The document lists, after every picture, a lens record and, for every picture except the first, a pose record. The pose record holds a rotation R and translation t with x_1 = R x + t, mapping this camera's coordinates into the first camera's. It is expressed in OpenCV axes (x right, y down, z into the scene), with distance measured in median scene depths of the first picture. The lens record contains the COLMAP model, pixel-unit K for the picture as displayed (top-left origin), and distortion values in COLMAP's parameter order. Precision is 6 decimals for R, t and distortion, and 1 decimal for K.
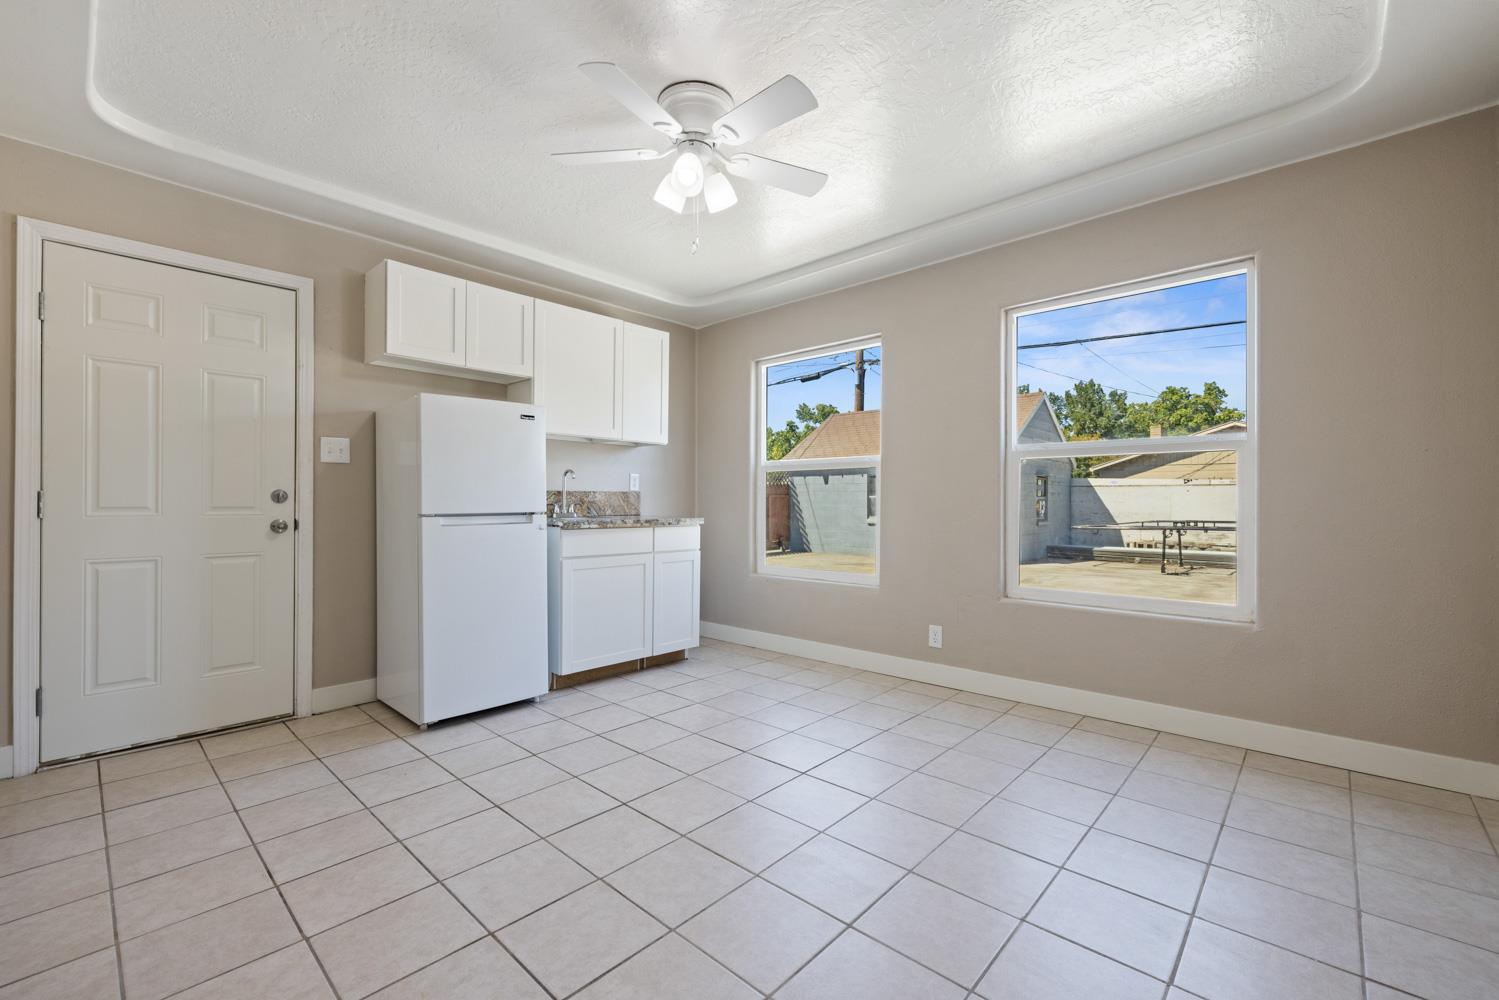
lens RADIAL K [[634.3, 0, 723.4], [0, 634.3, 499.7], [0, 0, 1]] dist [-0.010325, 0.001024]
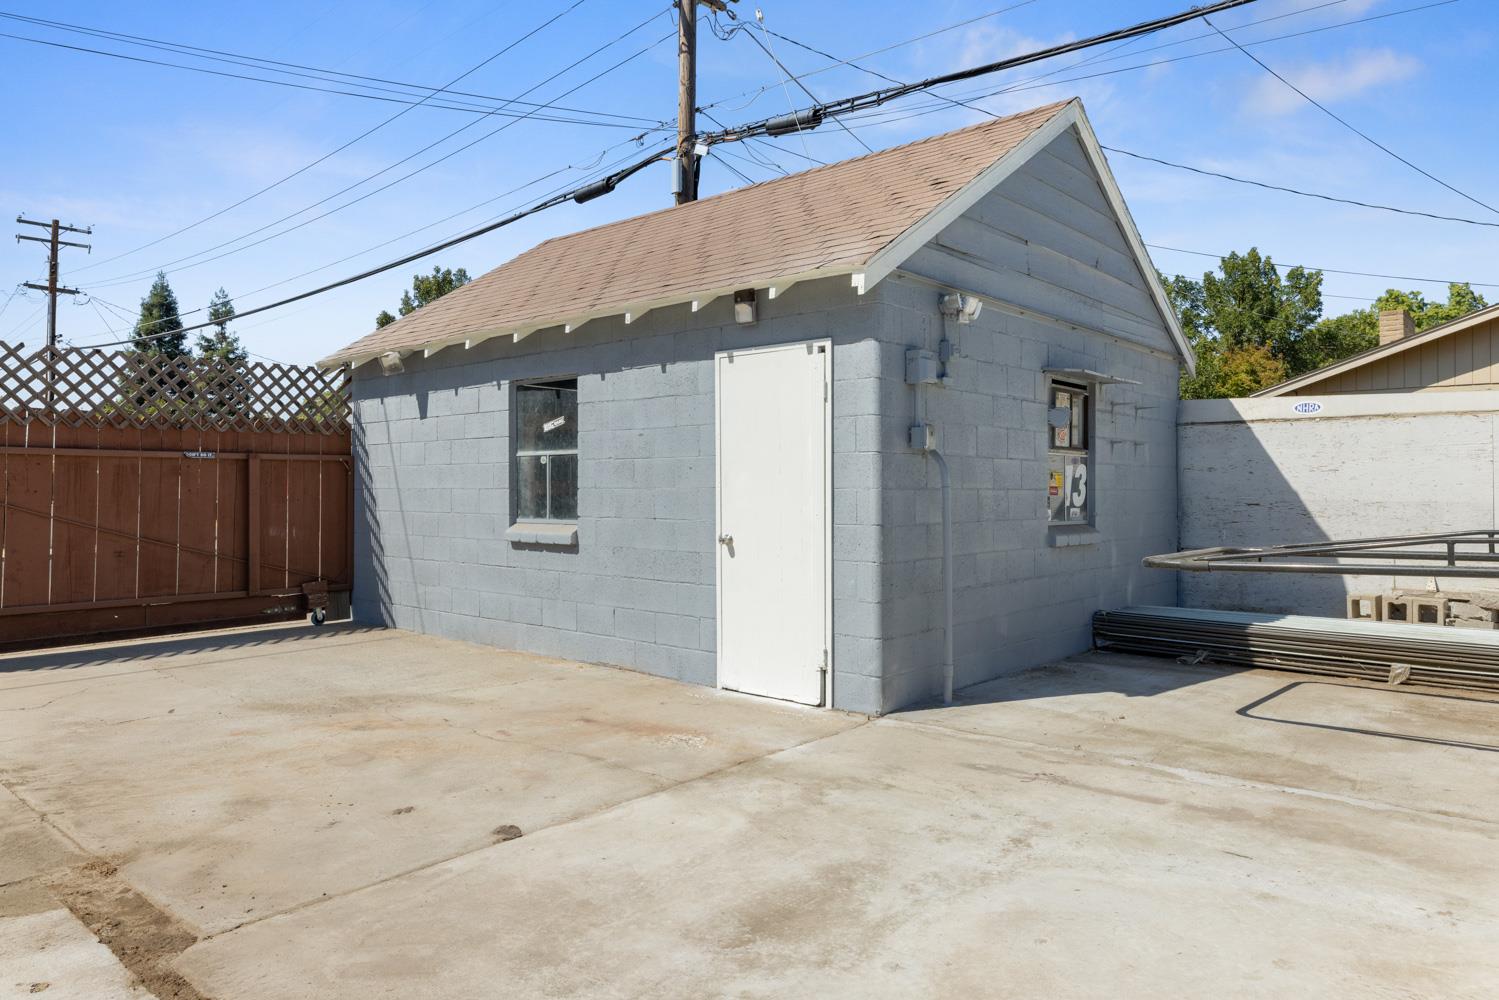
lens RADIAL K [[1012.3, 0, 714.2], [0, 1012.3, 463.8], [0, 0, 1]] dist [-0.014150, 0.004662]
pose [[0.999588, -0.002079, 0.028617, 0.314681], [0.002843, 0.999639, -0.026704, 0.013778], [-0.028551, 0.026775, 0.999234, 0.518229]]
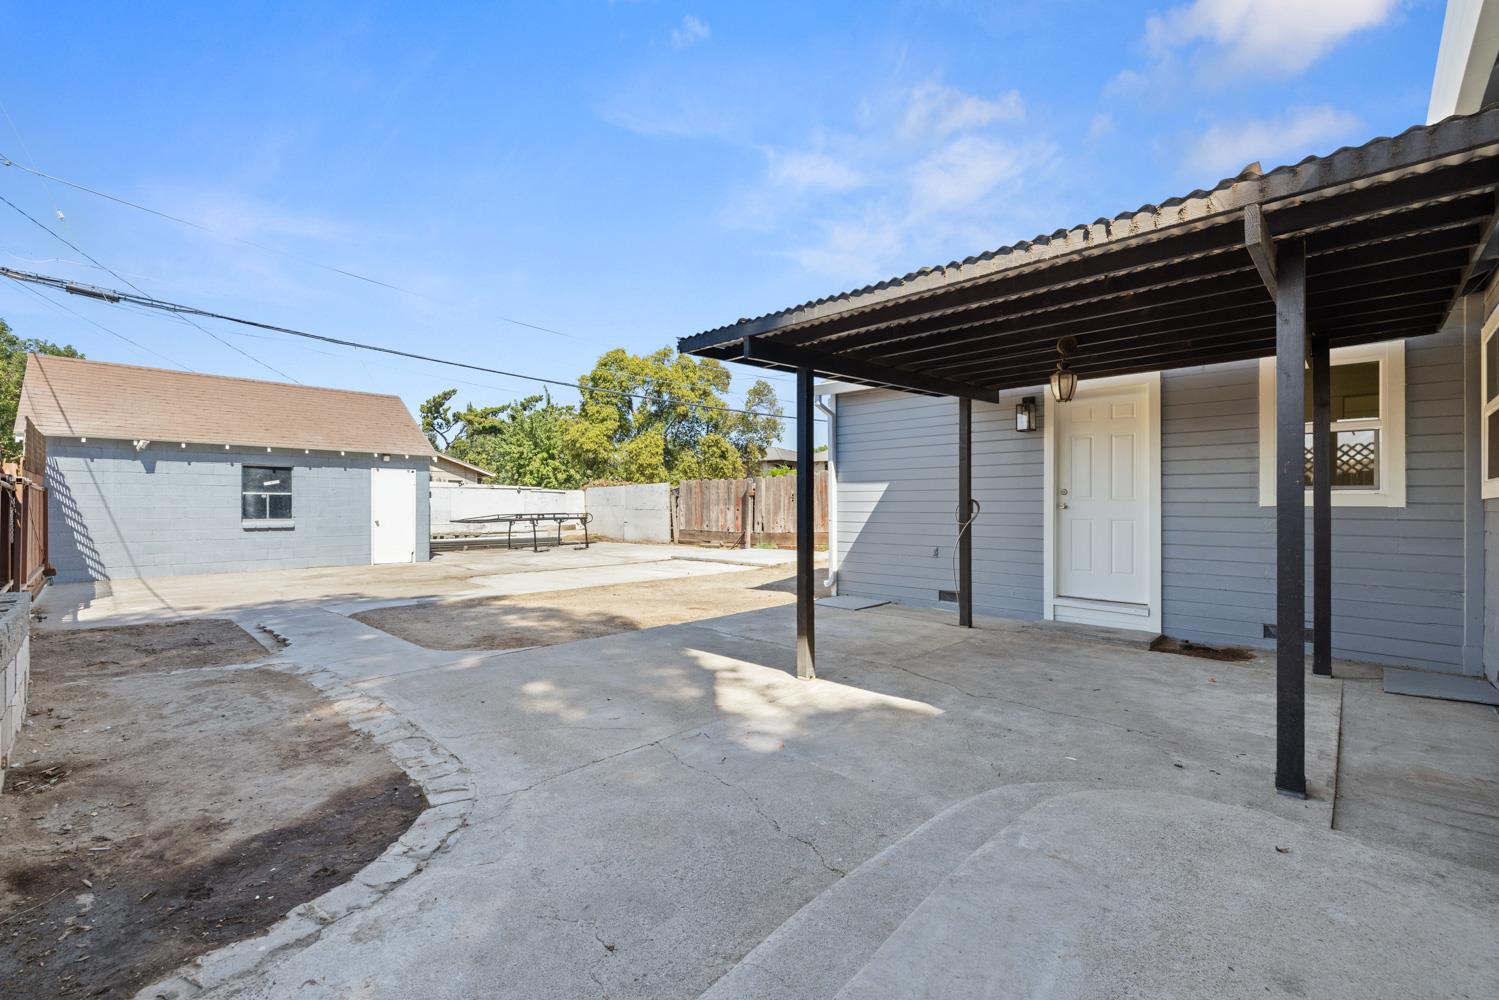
lens RADIAL K [[634.3, 0, 747.2], [0, 634.3, 502.9], [0, 0, 1]] dist [-0.010325, 0.001024]
pose [[0.011741, -0.002480, 0.999928, -0.516271], [-0.002153, 0.999995, 0.002505, 0.003924], [-0.999929, -0.002182, 0.011735, 0.396915]]
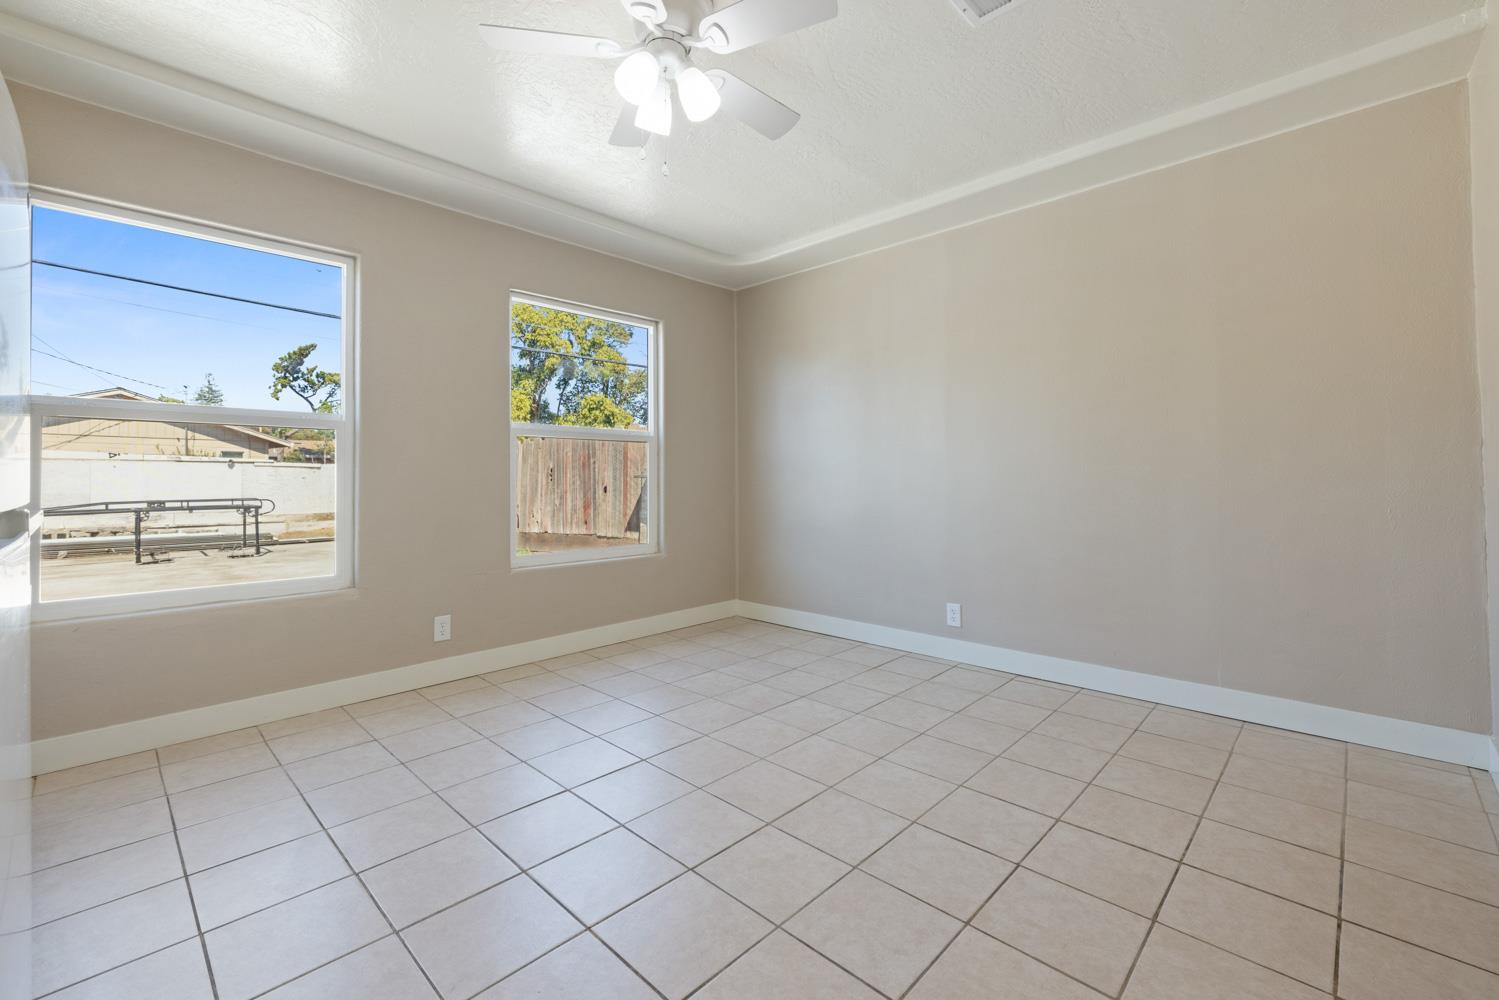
lens RADIAL K [[634.3, 0, 779.1], [0, 634.3, 469.0], [0, 0, 1]] dist [-0.010325, 0.001024]
pose [[-0.024004, 0.013855, 0.999616, -0.125744], [0.000403, 0.999904, -0.013849, 0.001538], [-0.999712, 0.000070, -0.024007, 0.124312]]
